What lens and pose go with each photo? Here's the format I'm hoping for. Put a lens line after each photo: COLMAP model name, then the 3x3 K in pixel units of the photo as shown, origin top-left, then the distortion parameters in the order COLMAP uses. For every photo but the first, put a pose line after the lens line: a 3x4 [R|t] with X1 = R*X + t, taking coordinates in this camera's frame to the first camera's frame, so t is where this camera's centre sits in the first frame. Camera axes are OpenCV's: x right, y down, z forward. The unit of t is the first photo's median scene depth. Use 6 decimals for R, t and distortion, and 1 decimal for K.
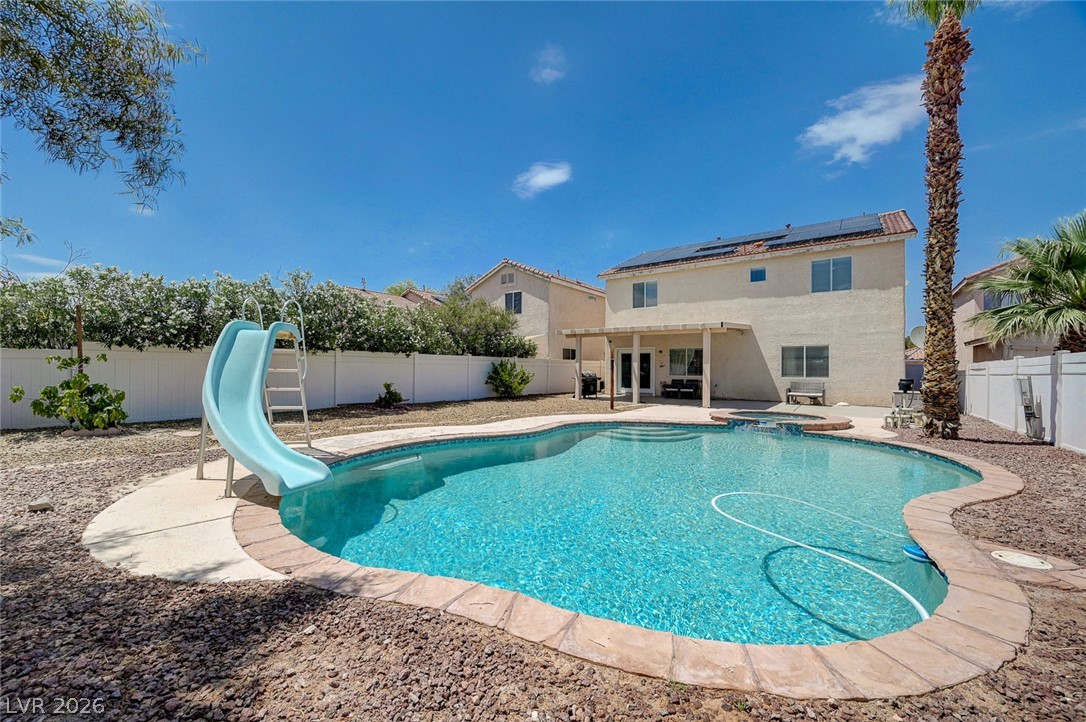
lens RADIAL K [[428.5, 0, 544.9], [0, 428.5, 358.7], [0, 0, 1]] dist [0.003354, -0.000421]
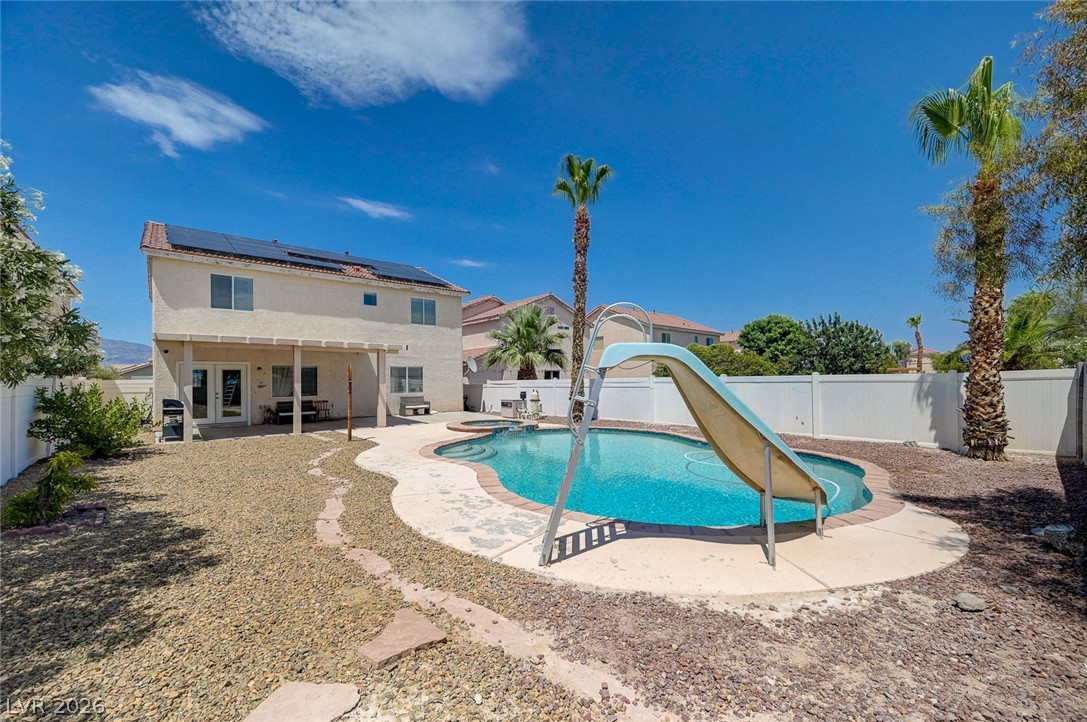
lens RADIAL K [[428.9, 0, 545.4], [0, 428.9, 371.7], [0, 0, 1]] dist [0.003354, -0.000421]
pose [[0.222320, 0.005986, 0.974955, -0.408209], [-0.011935, 0.999923, -0.003418, -0.014418], [-0.974901, -0.010876, 0.222375, 0.305548]]
